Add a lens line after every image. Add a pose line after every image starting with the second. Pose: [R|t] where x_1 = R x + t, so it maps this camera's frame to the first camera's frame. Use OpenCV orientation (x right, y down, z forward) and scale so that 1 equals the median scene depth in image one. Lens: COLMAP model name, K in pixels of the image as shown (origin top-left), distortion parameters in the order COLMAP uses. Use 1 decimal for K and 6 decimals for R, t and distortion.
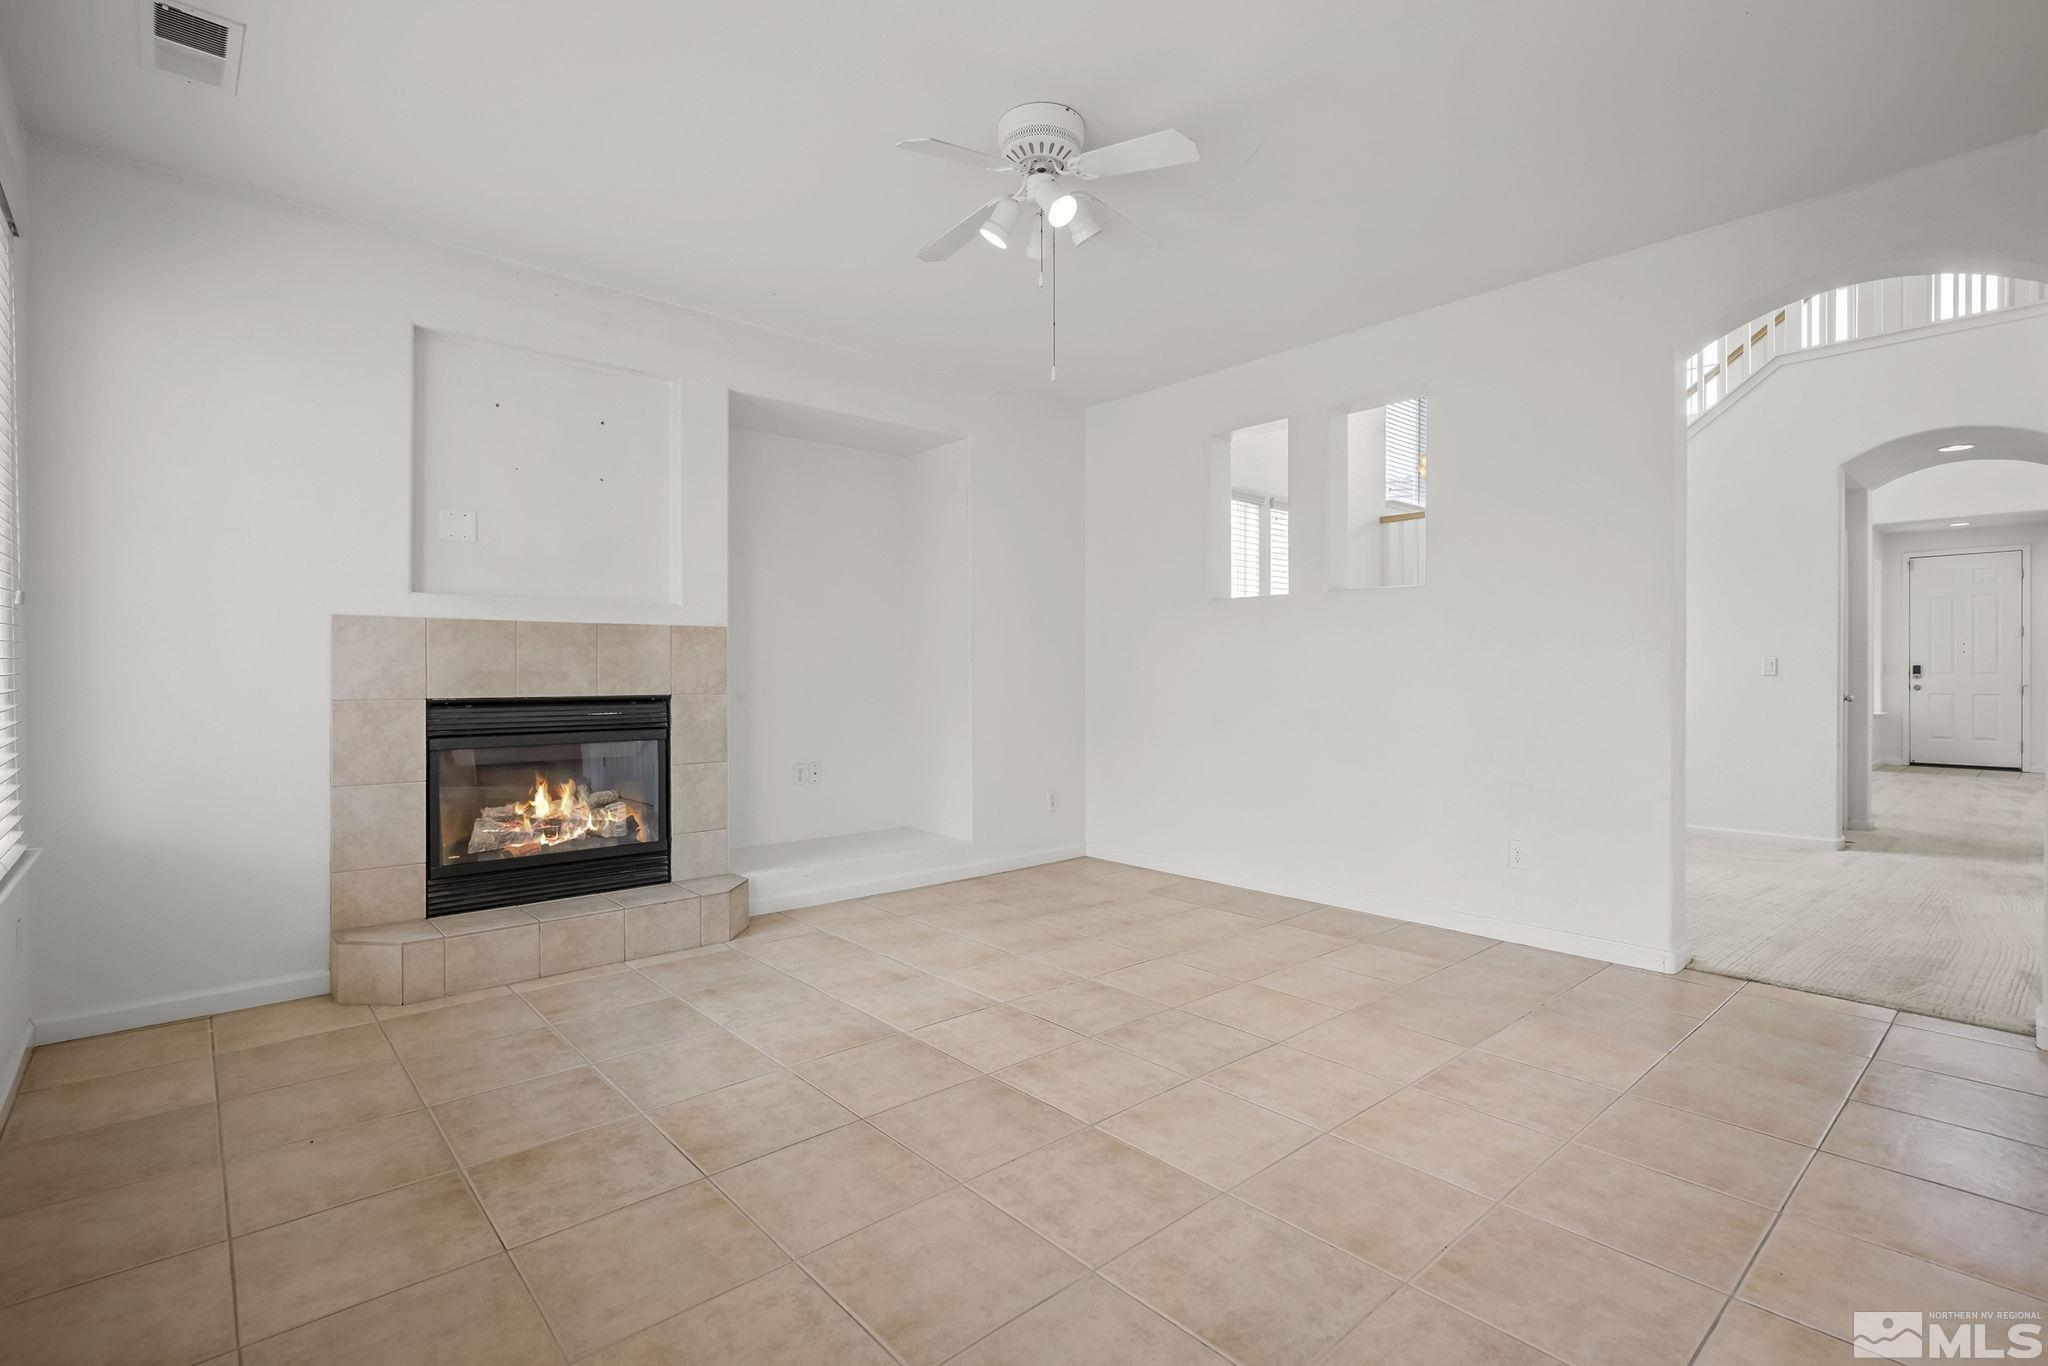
lens RADIAL K [[963.3, 0, 1027.9], [0, 963.3, 684.6], [0, 0, 1]] dist [-0.004165, 0.002810]
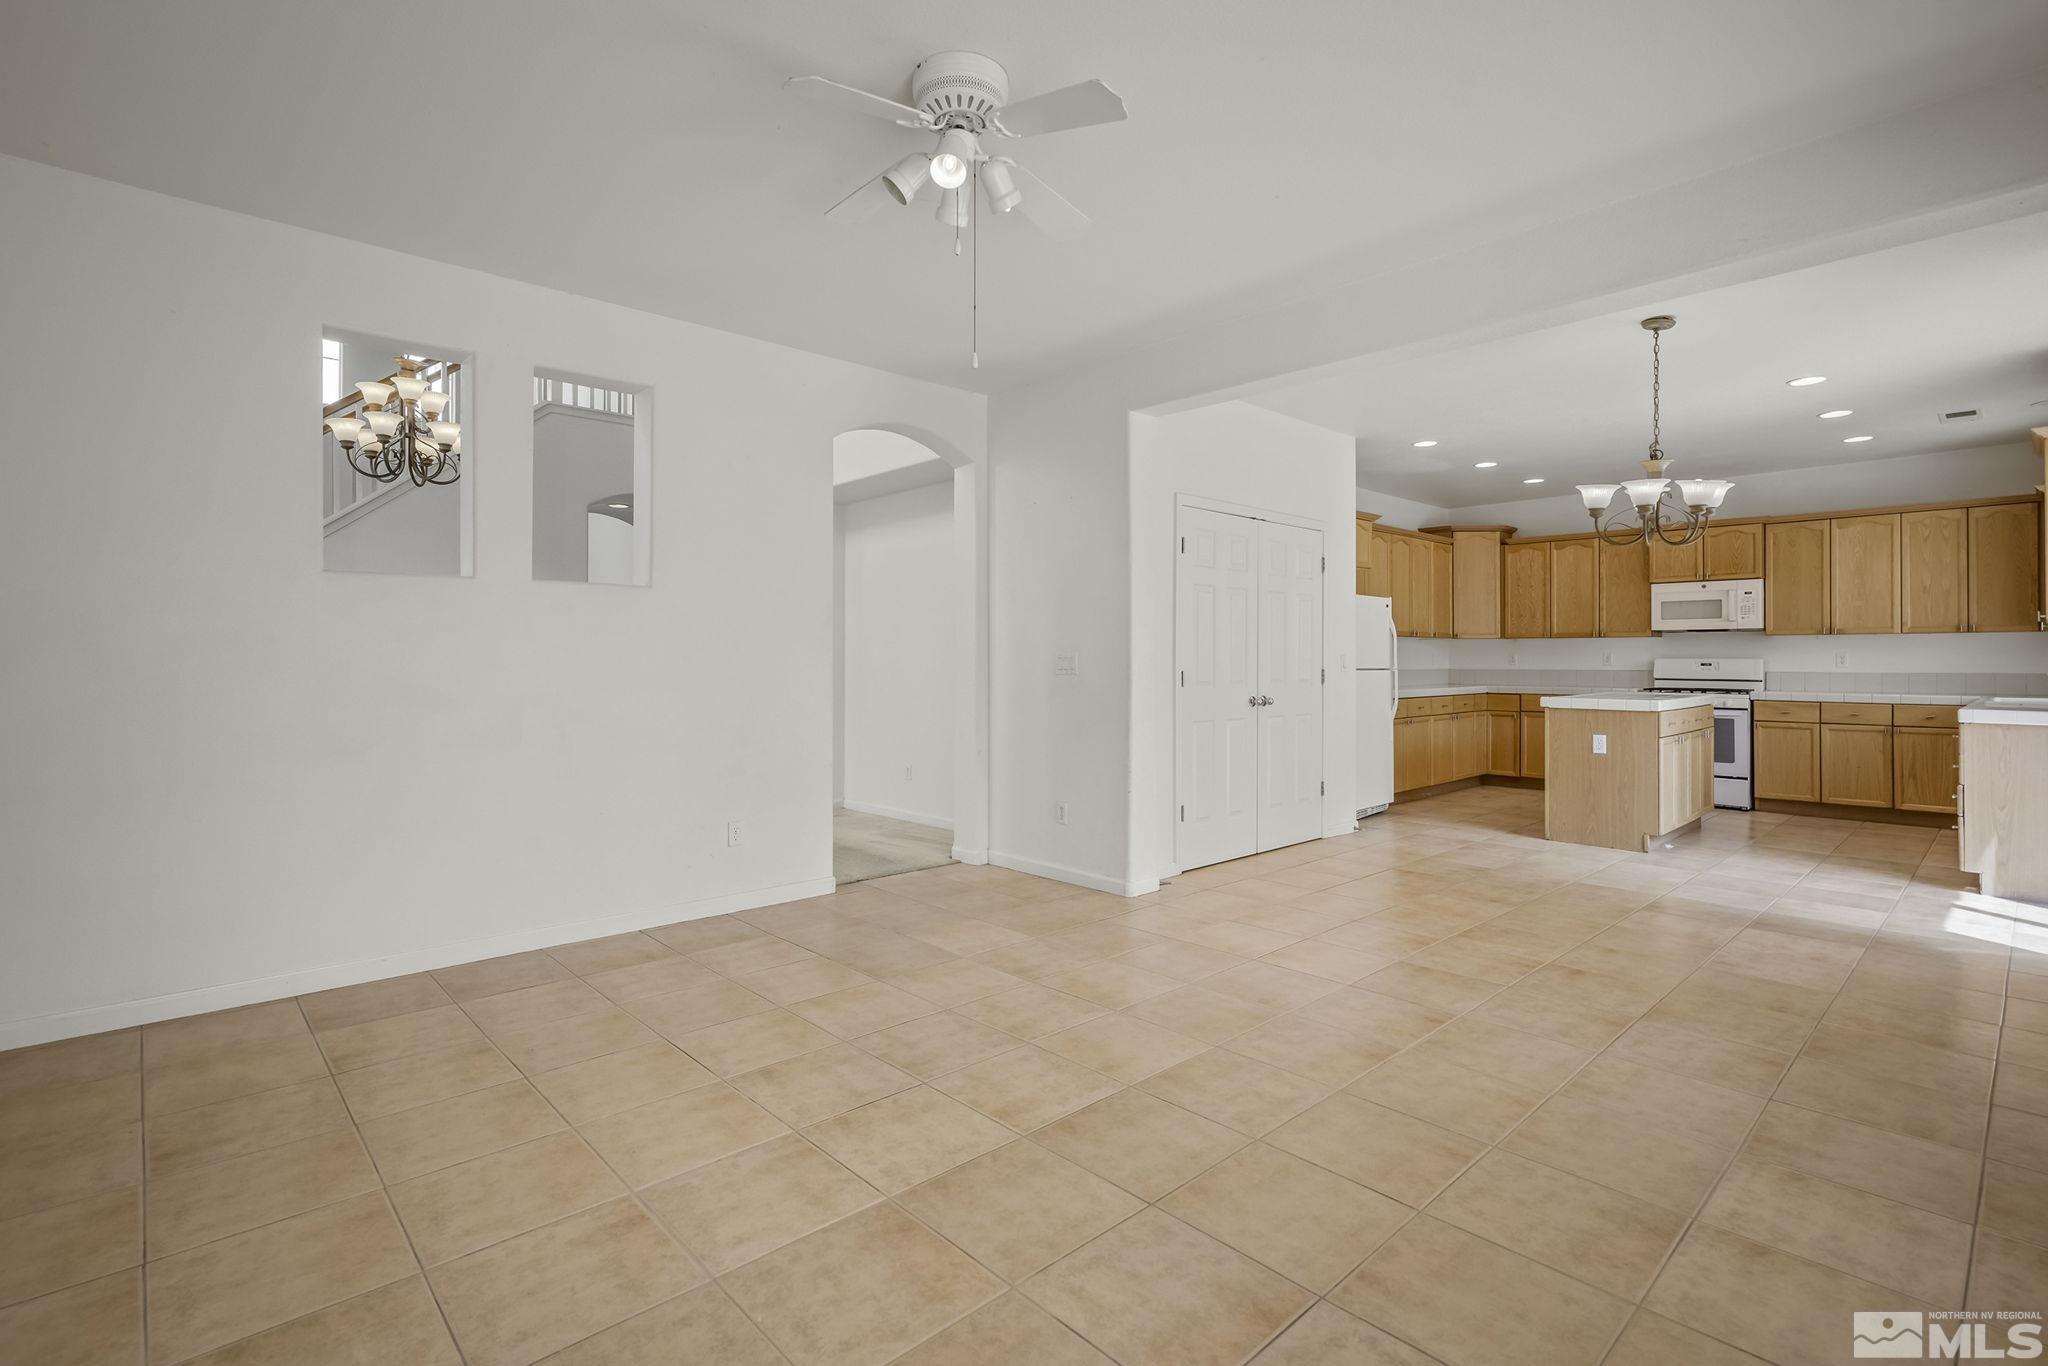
lens RADIAL K [[963.3, 0, 1017.3], [0, 963.3, 672.1], [0, 0, 1]] dist [-0.004165, 0.002810]
pose [[-0.032219, -0.010398, 0.999427, -0.902670], [0.012424, 0.999864, 0.010803, -0.029533], [-0.999404, 0.012765, -0.032085, 1.009181]]
